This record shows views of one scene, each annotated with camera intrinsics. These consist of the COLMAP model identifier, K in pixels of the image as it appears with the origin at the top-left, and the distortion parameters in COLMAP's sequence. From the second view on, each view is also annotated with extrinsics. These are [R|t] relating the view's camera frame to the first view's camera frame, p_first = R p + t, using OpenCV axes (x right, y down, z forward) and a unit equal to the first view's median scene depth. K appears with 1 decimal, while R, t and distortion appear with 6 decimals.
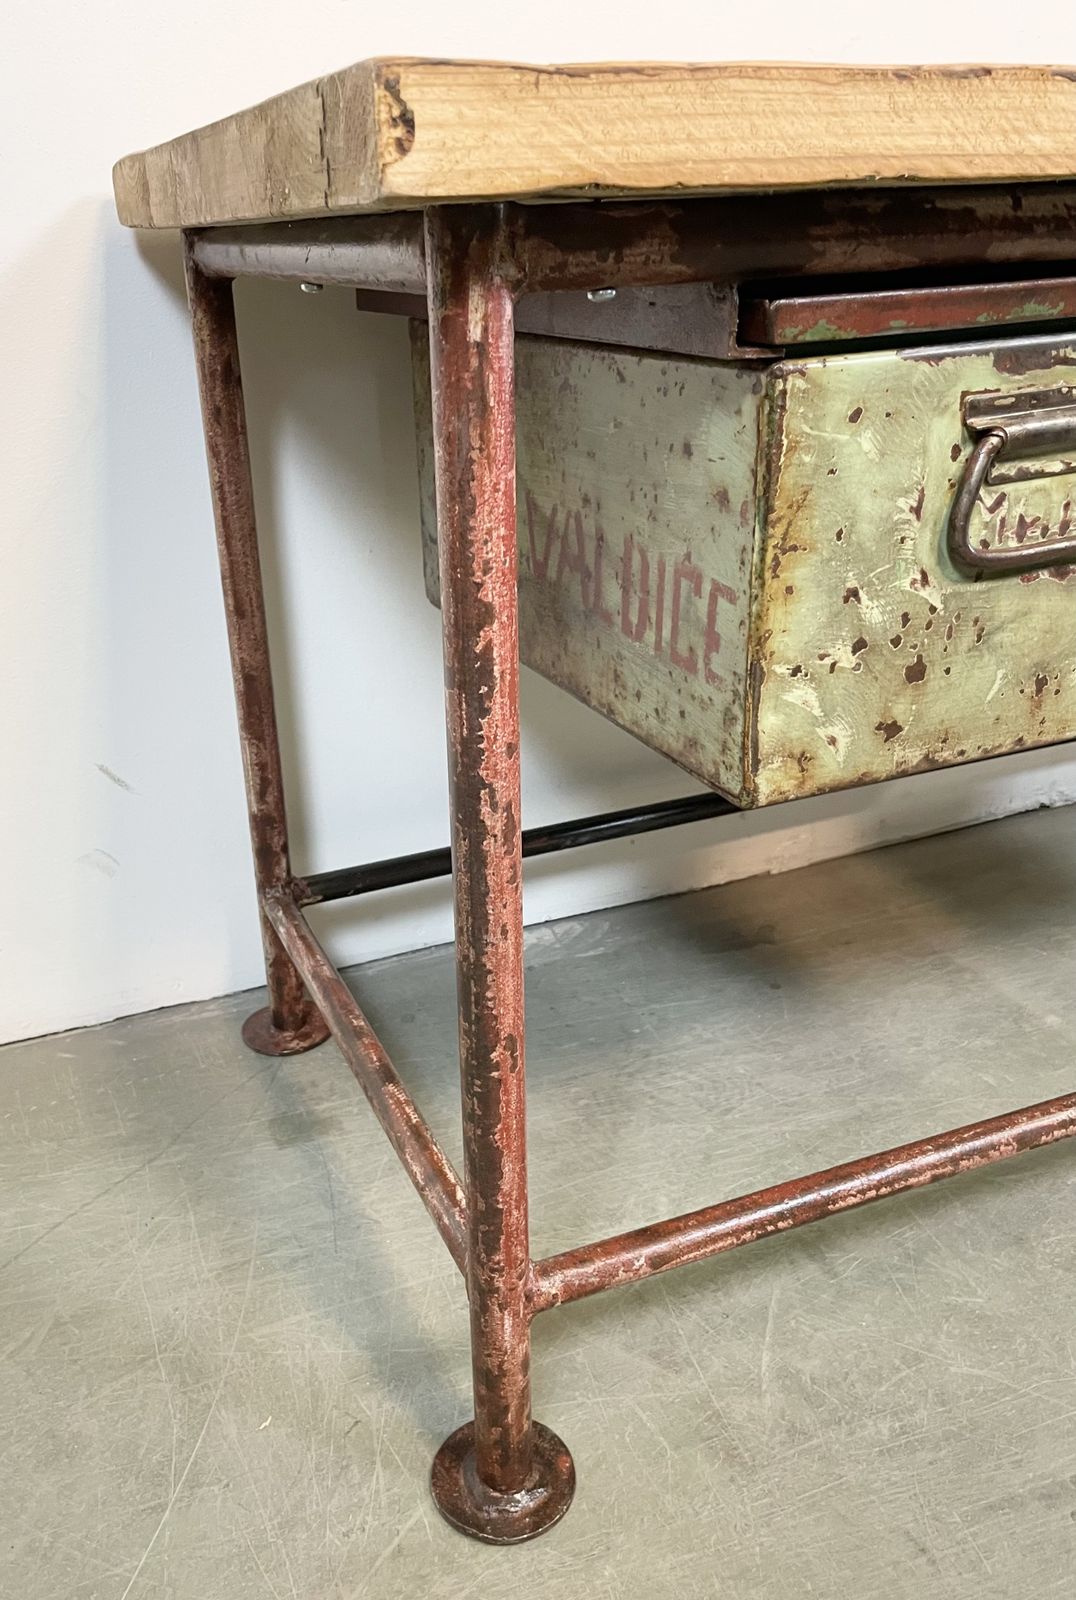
lens RADIAL K [[1342.3, 0, 463.5], [0, 1342.3, 808.0], [0, 0, 1]] dist [0.075144, -0.122214]
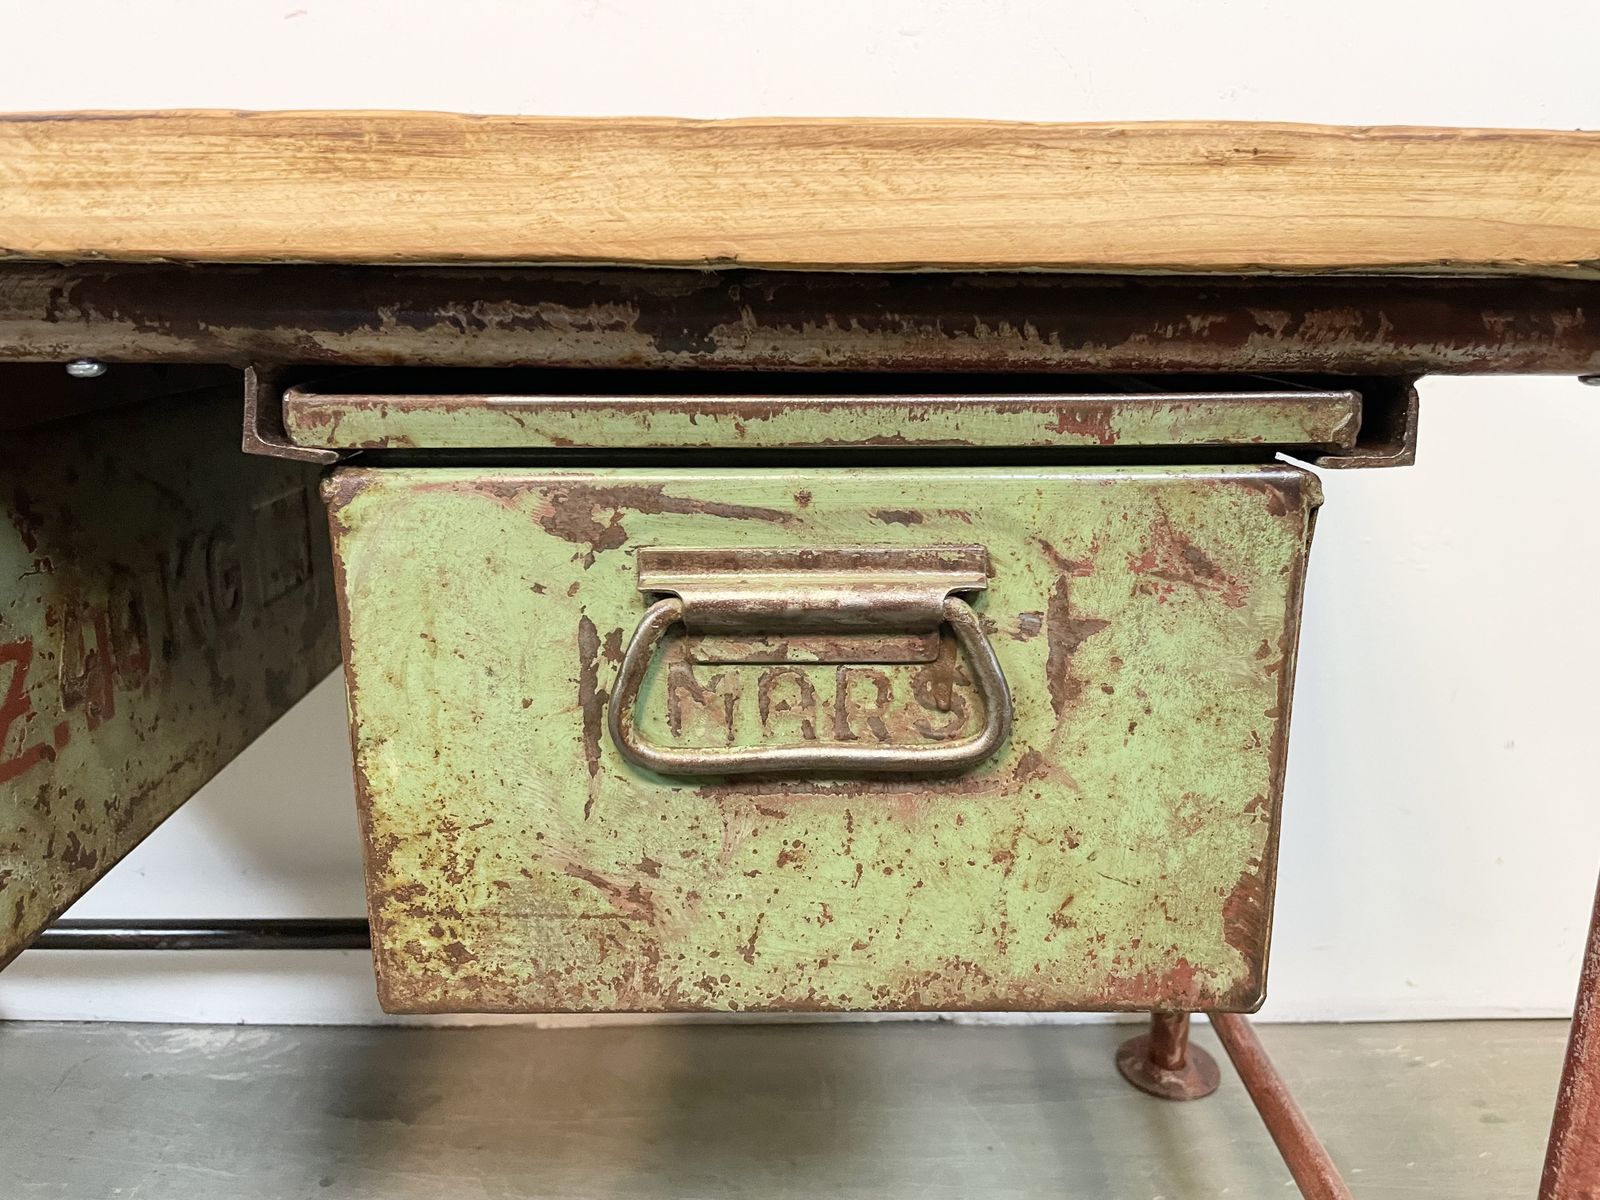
lens RADIAL K [[1253.0, 0, 802.7], [0, 1253.0, 582.8], [0, 0, 1]] dist [0.058806, -0.102857]
pose [[0.931394, 0.131169, -0.339557, 1.344829], [-0.185116, 0.973870, -0.131567, -0.323849], [0.313427, 0.185399, 0.931338, 0.607621]]
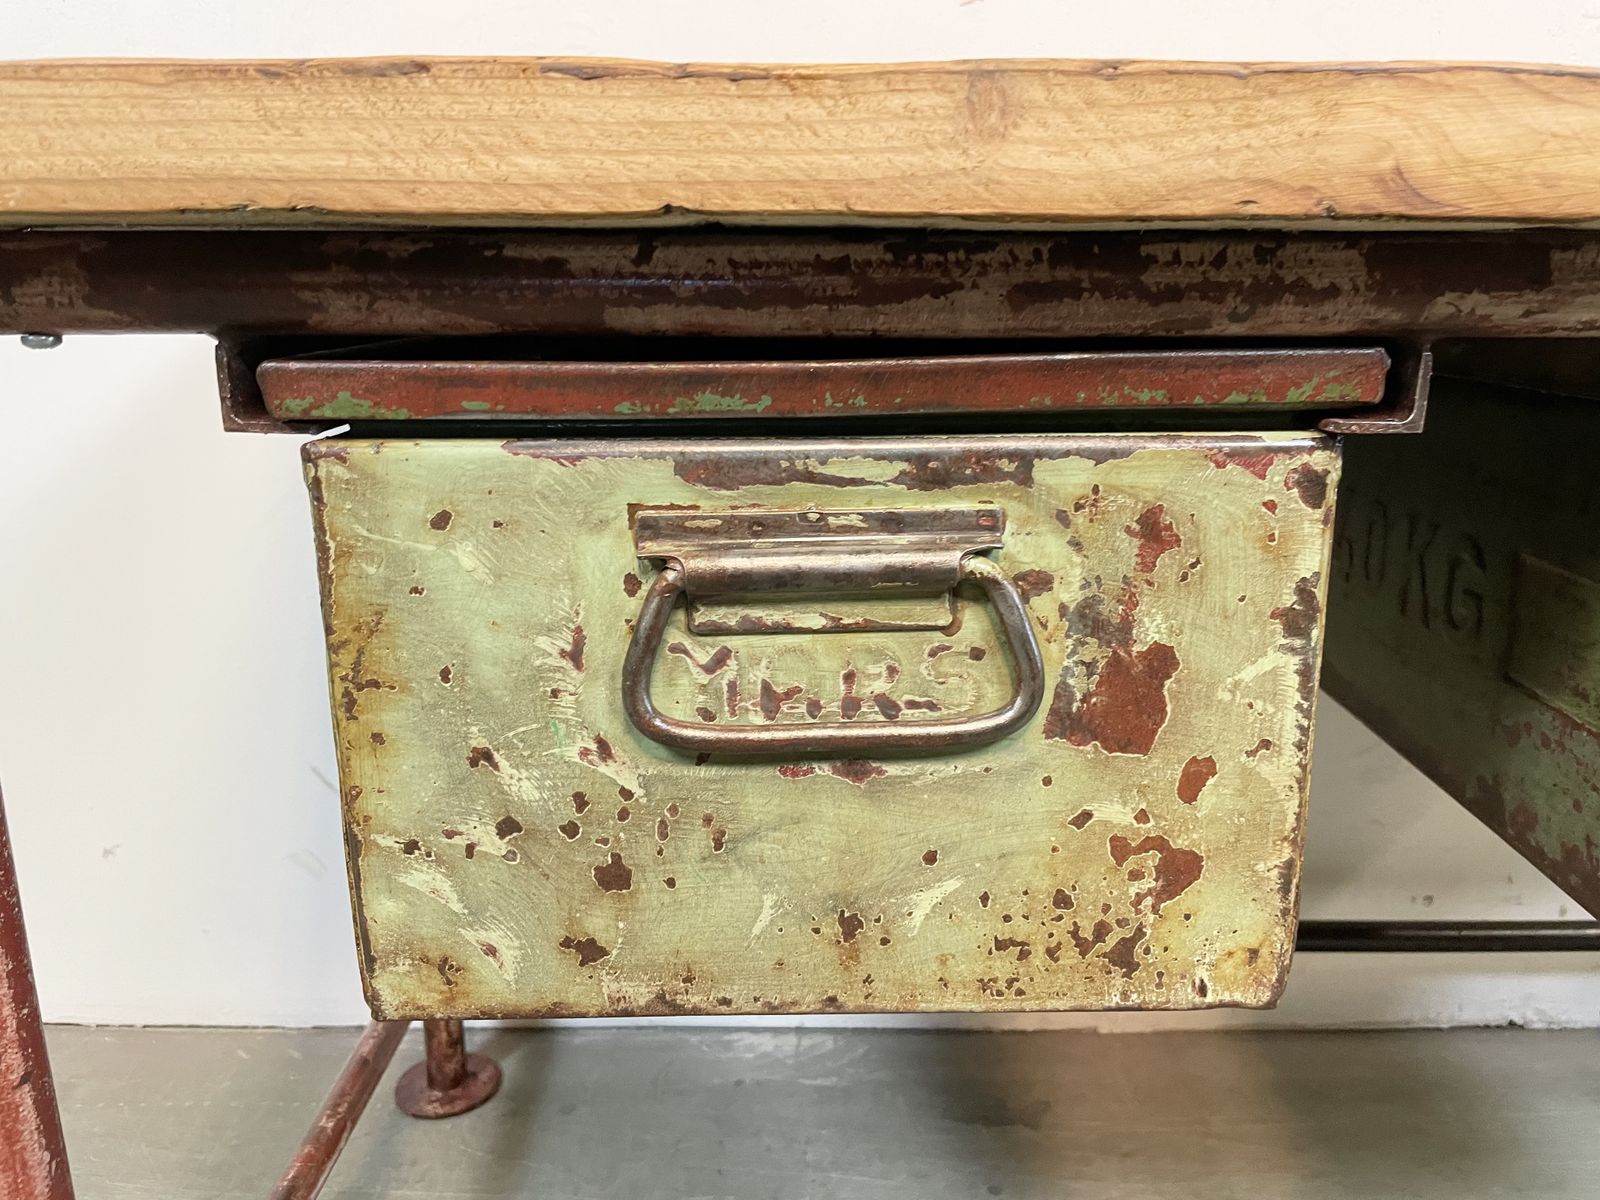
lens RADIAL K [[1253.0, 0, 795.6], [0, 1253.0, 578.9], [0, 0, 1]] dist [0.058806, -0.102857]
pose [[0.928701, 0.124352, -0.349358, 0.641428], [-0.180927, 0.974303, -0.134163, -0.183456], [0.323697, 0.187806, 0.927334, 0.397268]]
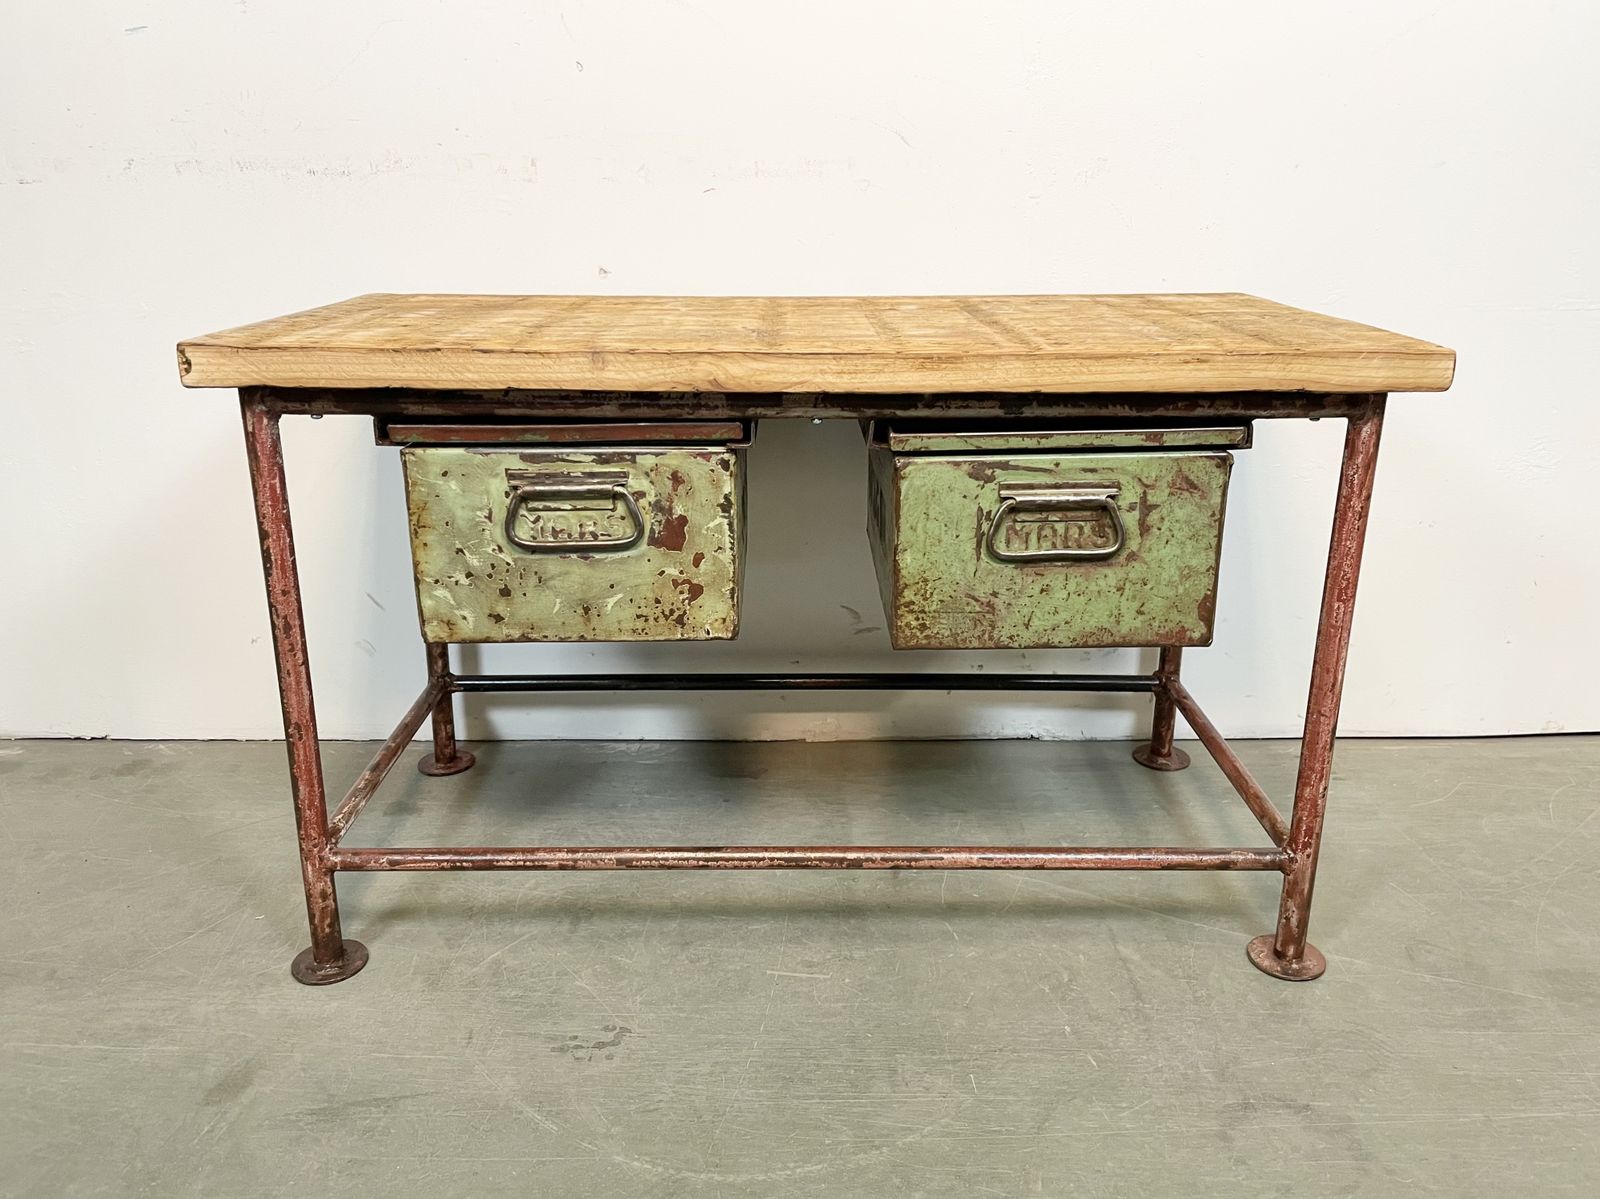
lens RADIAL K [[1253.0, 0, 772.8], [0, 1253.0, 568.4], [0, 0, 1]] dist [0.058806, -0.102857]
pose [[0.923157, 0.157206, -0.350810, 1.415733], [-0.188571, 0.980411, -0.056881, -0.106290], [0.334996, 0.118663, 0.934718, -0.697661]]
